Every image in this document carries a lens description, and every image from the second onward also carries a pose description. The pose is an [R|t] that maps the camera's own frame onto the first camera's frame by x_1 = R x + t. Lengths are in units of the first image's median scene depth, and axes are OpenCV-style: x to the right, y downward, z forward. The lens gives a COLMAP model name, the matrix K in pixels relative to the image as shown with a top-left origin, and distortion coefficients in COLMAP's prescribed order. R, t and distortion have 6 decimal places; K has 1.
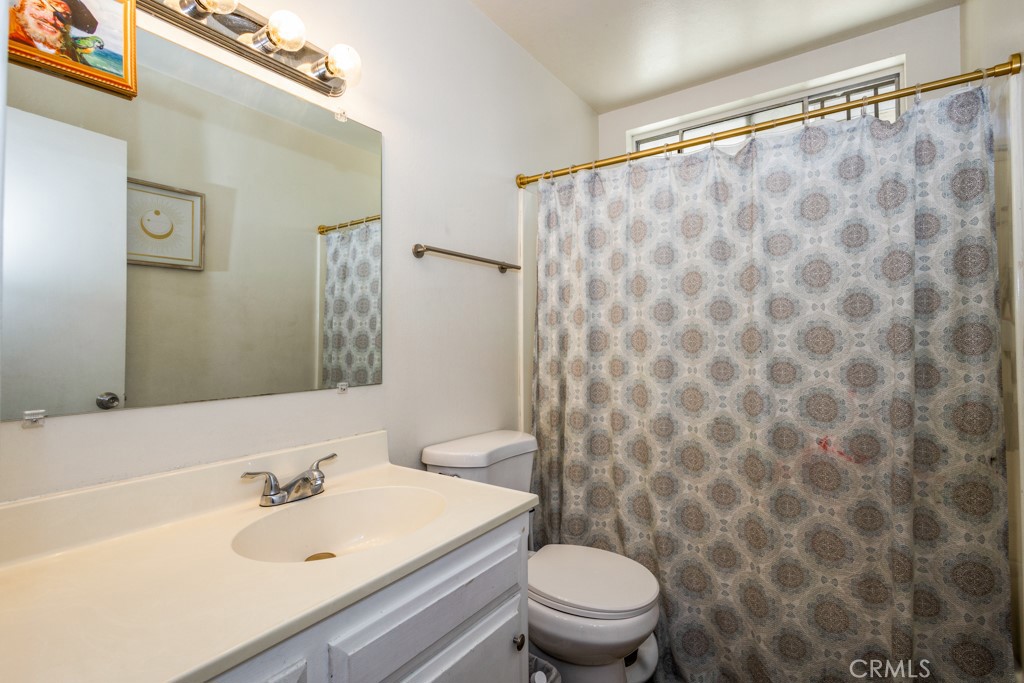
lens RADIAL K [[475.3, 0, 499.0], [0, 475.3, 328.6], [0, 0, 1]] dist [0.003044, -0.002463]
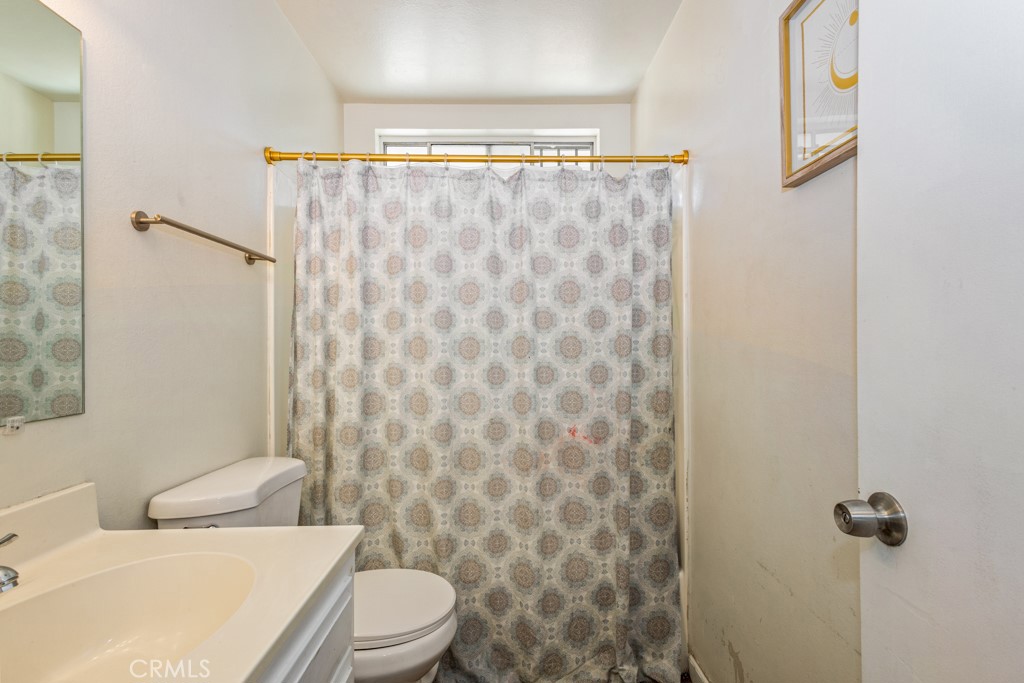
lens RADIAL K [[475.3, 0, 510.9], [0, 475.3, 346.3], [0, 0, 1]] dist [0.003044, -0.002463]
pose [[0.796925, 0.000430, 0.604079, -0.166392], [-0.013086, 0.999777, 0.016552, 0.003701], [-0.603937, -0.021096, 0.796753, 0.111873]]
